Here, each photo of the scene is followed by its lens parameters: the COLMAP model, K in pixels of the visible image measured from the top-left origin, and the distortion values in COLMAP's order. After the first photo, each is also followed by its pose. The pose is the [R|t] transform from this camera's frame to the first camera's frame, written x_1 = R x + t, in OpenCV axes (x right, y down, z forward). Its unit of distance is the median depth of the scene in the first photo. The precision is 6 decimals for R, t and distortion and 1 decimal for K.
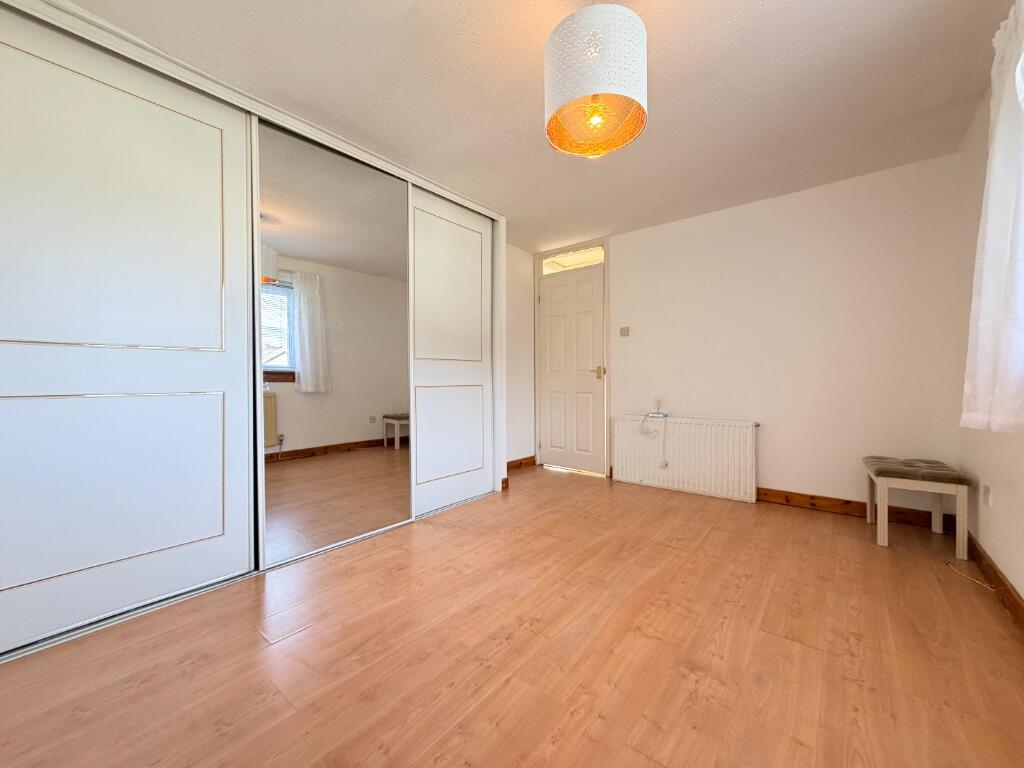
lens RADIAL K [[410.2, 0, 512.0], [0, 410.2, 380.4], [0, 0, 1]] dist [0.000595, 0.000121]
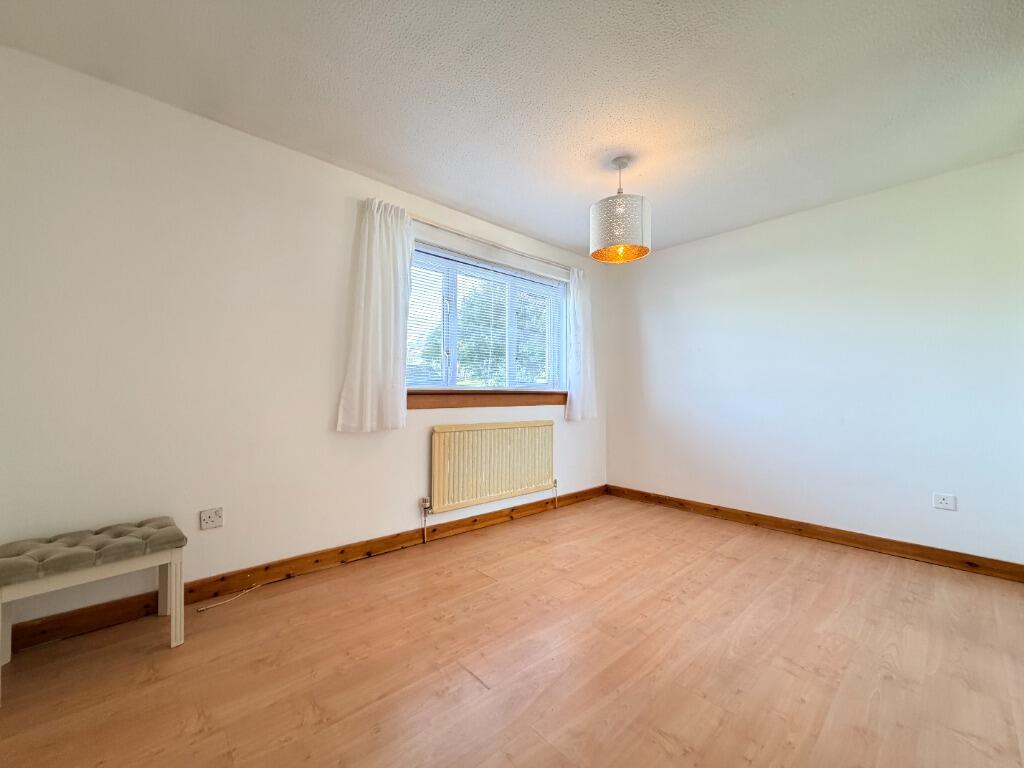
lens RADIAL K [[410.2, 0, 509.2], [0, 410.2, 390.9], [0, 0, 1]] dist [0.000595, 0.000121]
pose [[-0.988609, 0.001208, 0.150502, 0.325019], [0.000890, 0.999997, -0.002176, -0.037510], [-0.150504, -0.002017, -0.988607, 2.197342]]
